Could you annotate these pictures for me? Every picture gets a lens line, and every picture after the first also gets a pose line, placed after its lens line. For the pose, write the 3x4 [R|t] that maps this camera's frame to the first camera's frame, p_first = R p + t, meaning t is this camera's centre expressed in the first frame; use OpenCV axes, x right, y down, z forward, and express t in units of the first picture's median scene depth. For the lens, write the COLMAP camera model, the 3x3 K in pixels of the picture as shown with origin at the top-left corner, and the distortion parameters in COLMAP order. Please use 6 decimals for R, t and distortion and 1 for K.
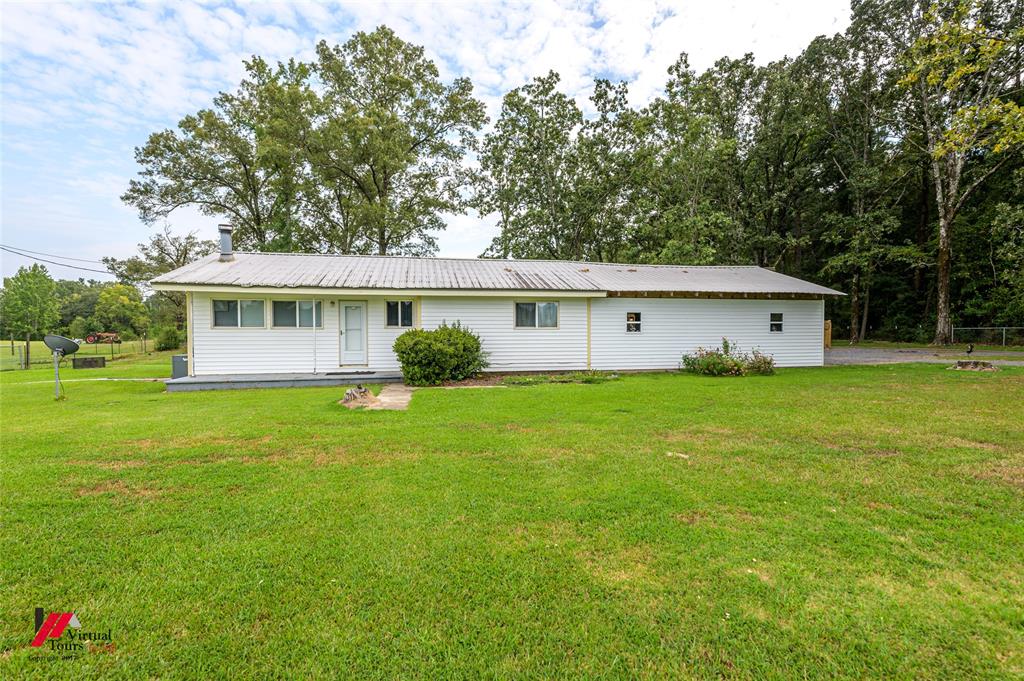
lens RADIAL K [[489.8, 0, 501.5], [0, 489.8, 345.2], [0, 0, 1]] dist [-0.001683, 0.000025]
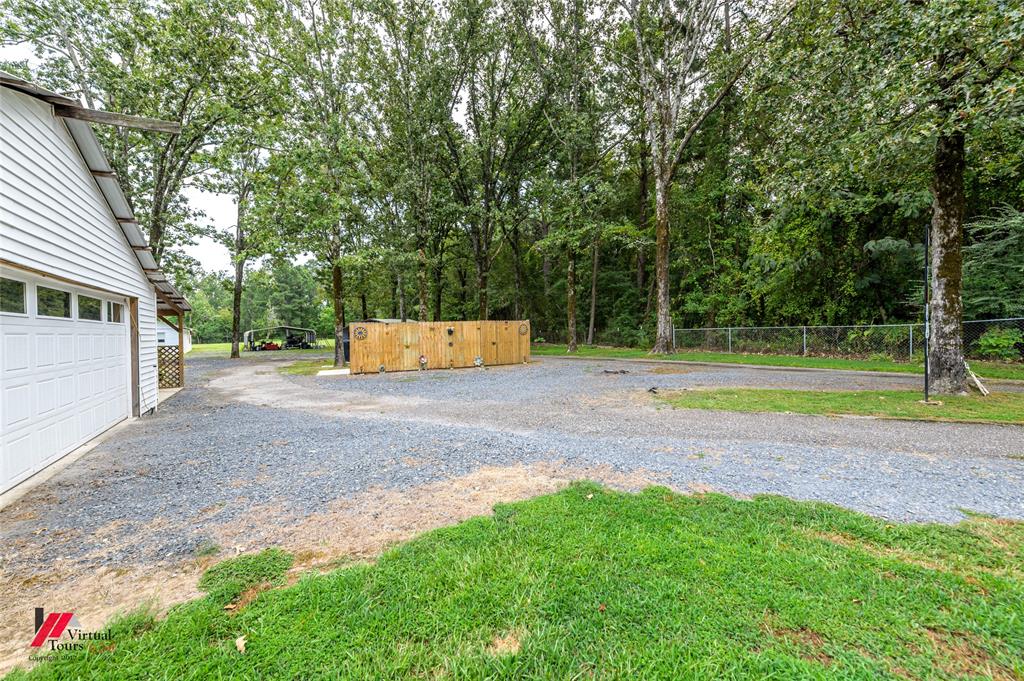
lens RADIAL K [[403.3, 0, 509.8], [0, 403.3, 336.0], [0, 0, 1]] dist [0.016879, -0.000069]
pose [[0.933490, -0.013930, 0.358332, 0.445570], [0.023616, 0.999464, -0.022668, -0.015790], [-0.357824, 0.029623, 0.933319, 0.490605]]
